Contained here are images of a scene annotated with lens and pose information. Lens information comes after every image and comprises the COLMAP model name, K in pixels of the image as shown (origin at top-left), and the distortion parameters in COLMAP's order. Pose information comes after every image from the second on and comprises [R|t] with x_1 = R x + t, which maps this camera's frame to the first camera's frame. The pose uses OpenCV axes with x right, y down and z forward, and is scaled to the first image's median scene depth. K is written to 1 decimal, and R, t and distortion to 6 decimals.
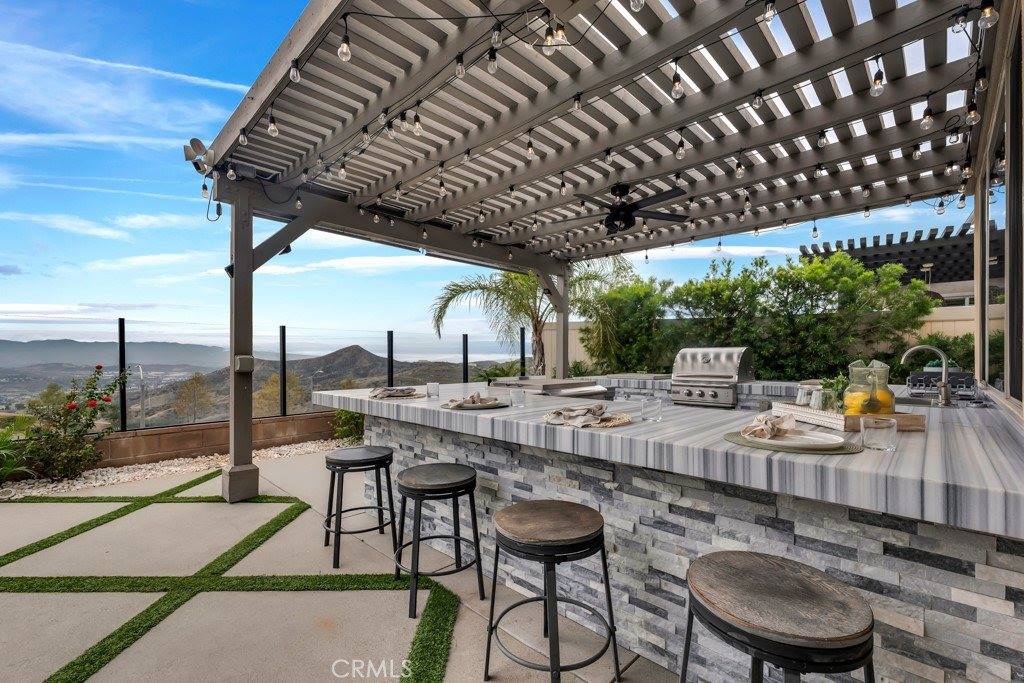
lens RADIAL K [[438.8, 0, 509.7], [0, 438.8, 356.8], [0, 0, 1]] dist [-0.000867, -0.000224]
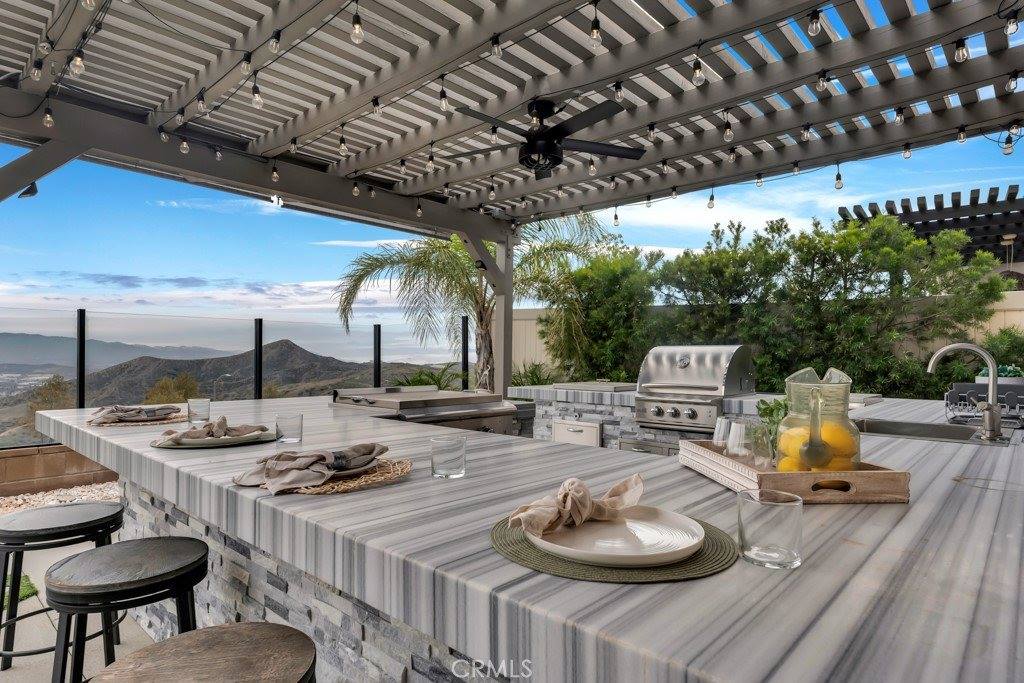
lens RADIAL K [[549.8, 0, 548.6], [0, 549.8, 352.2], [0, 0, 1]] dist [0.000541, 0.000106]
pose [[0.999295, 0.005746, 0.037090, 0.175865], [-0.005455, 0.999954, -0.007929, -0.002013], [-0.037134, 0.007721, 0.999280, 0.125022]]
